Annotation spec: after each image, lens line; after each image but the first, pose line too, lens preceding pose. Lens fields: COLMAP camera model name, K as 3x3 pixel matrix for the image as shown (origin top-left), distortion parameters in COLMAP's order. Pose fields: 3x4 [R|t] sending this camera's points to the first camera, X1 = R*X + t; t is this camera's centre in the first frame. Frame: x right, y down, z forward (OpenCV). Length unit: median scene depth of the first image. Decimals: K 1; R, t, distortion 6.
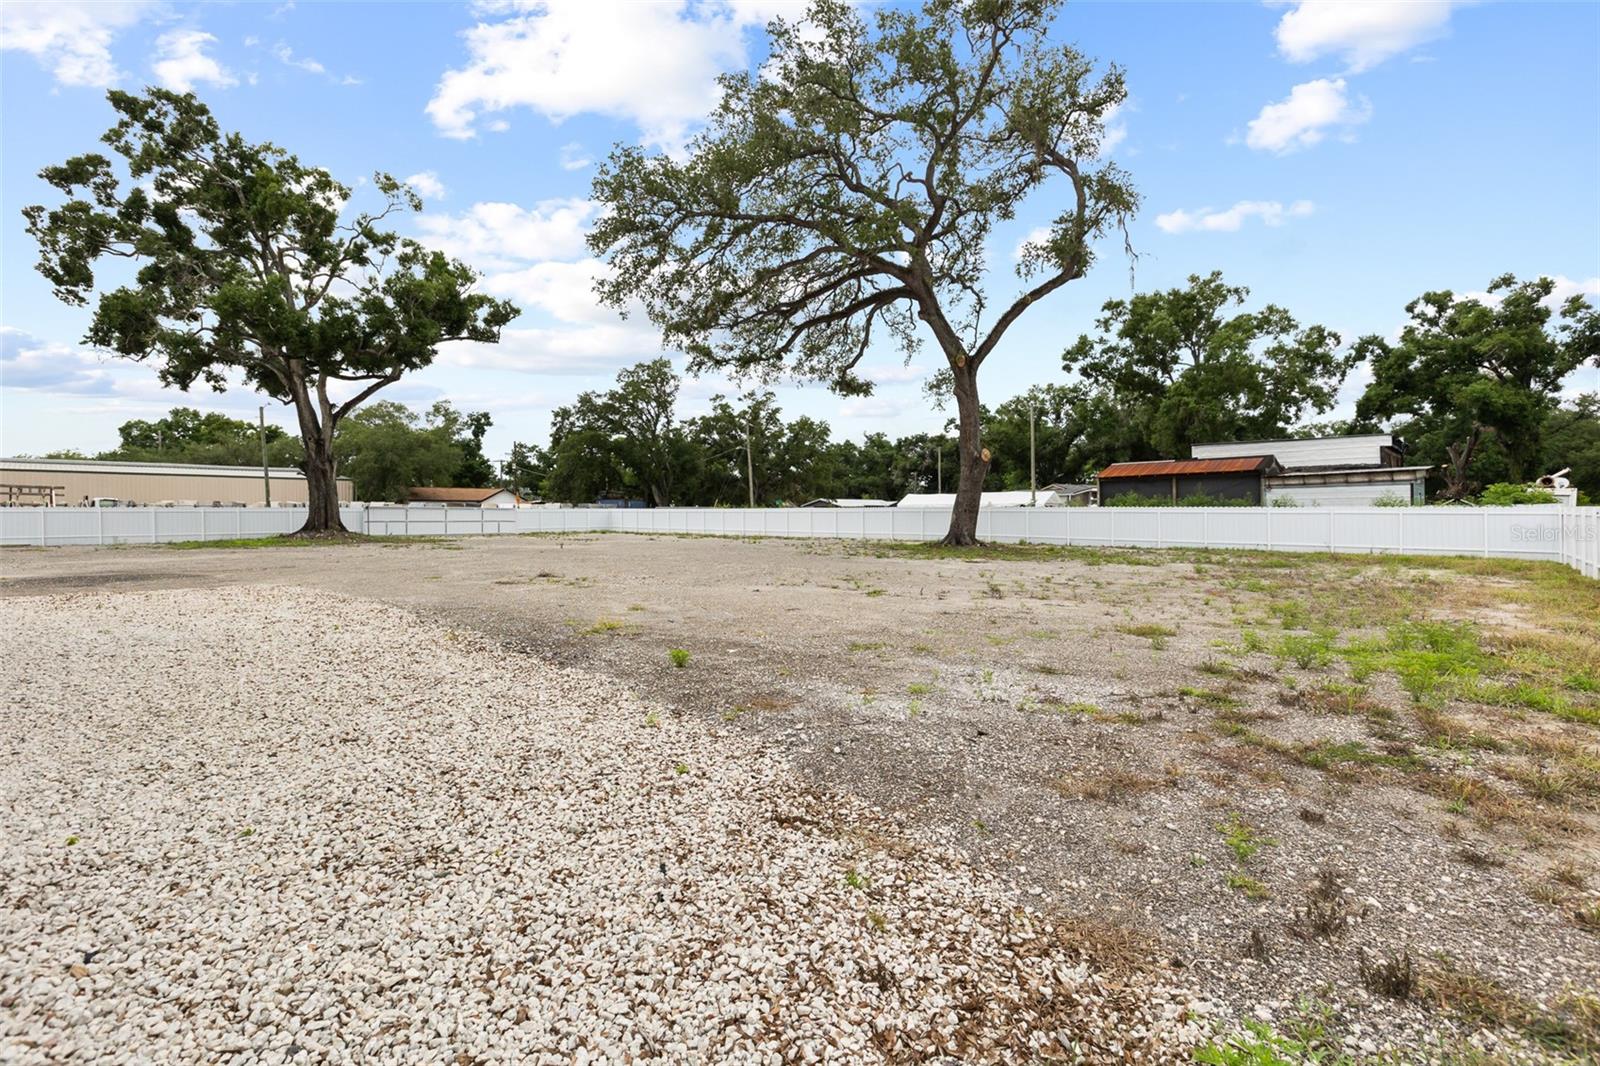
lens RADIAL K [[714.0, 0, 802.9], [0, 714.0, 521.1], [0, 0, 1]] dist [0.005179, -0.002962]
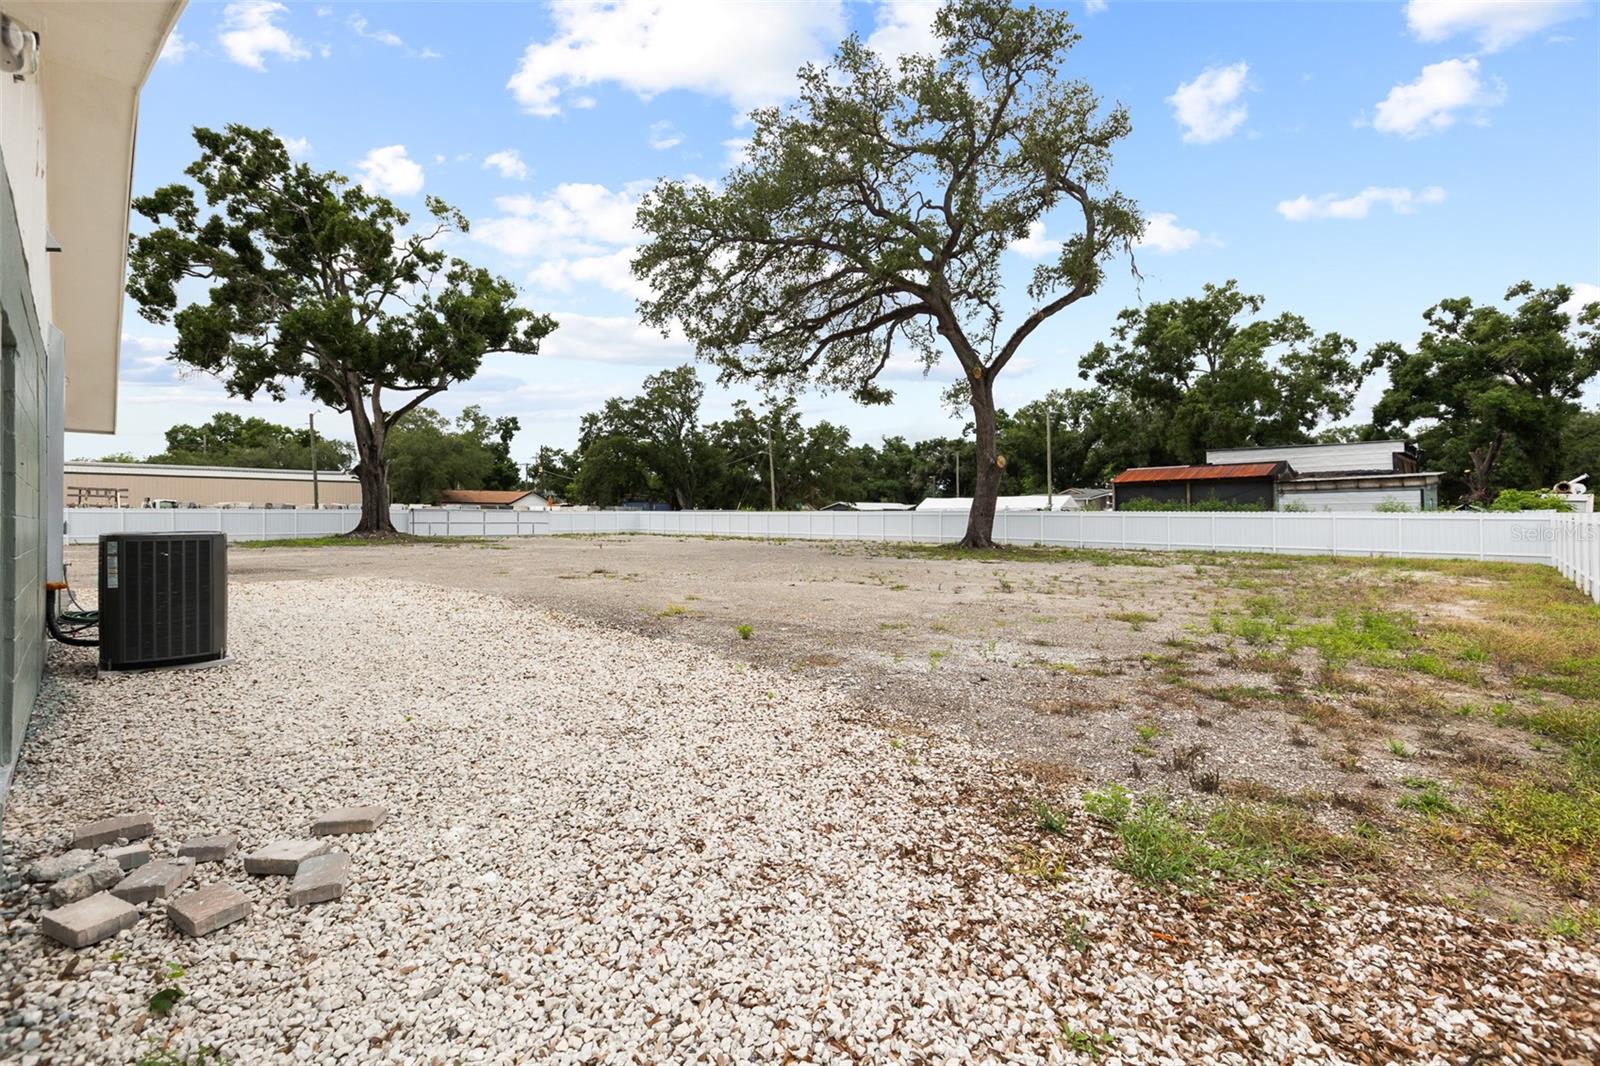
lens RADIAL K [[716.4, 0, 800.3], [0, 716.4, 515.1], [0, 0, 1]] dist [0.003325, -0.000201]
pose [[0.999605, 0.003263, -0.027925, -0.010401], [-0.003616, 0.999914, -0.012578, 0.000545], [0.027882, 0.012674, 0.999531, -0.063898]]
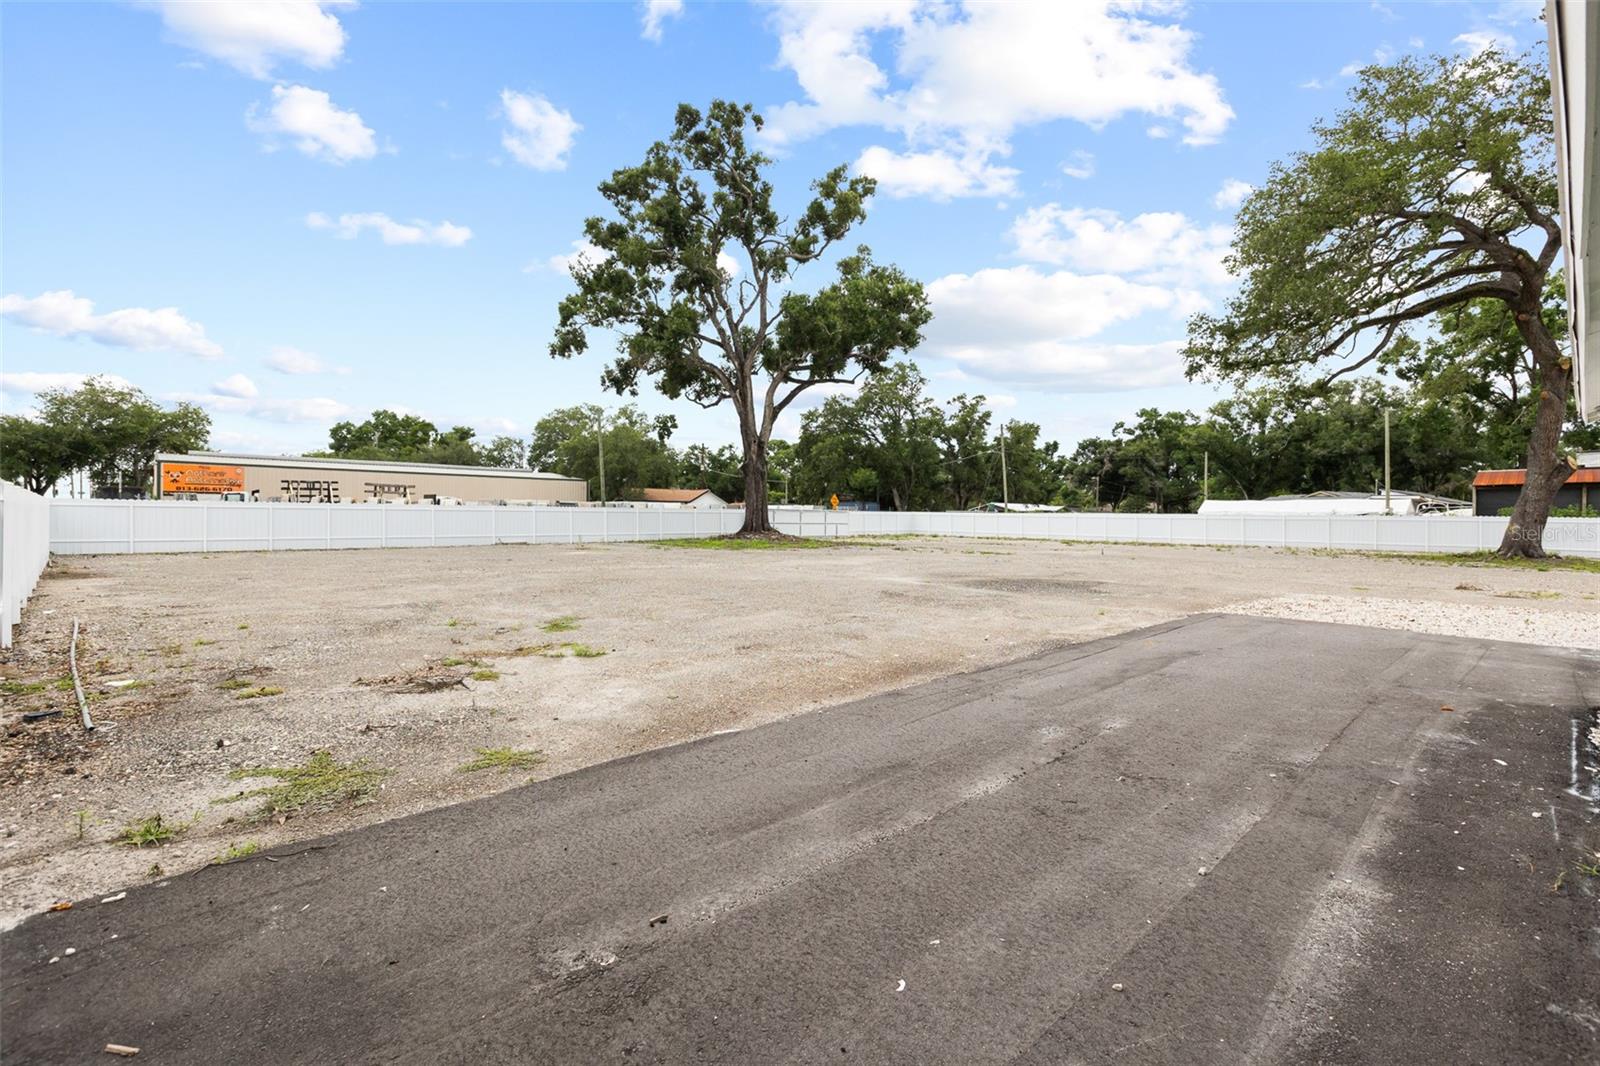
lens RADIAL K [[714.0, 0, 802.9], [0, 714.0, 521.1], [0, 0, 1]] dist [0.005179, -0.002962]
pose [[0.997653, 0.012183, -0.067379, -0.696842], [-0.012426, 0.999918, -0.003190, 0.000309], [0.067334, 0.004020, 0.997722, -0.013316]]
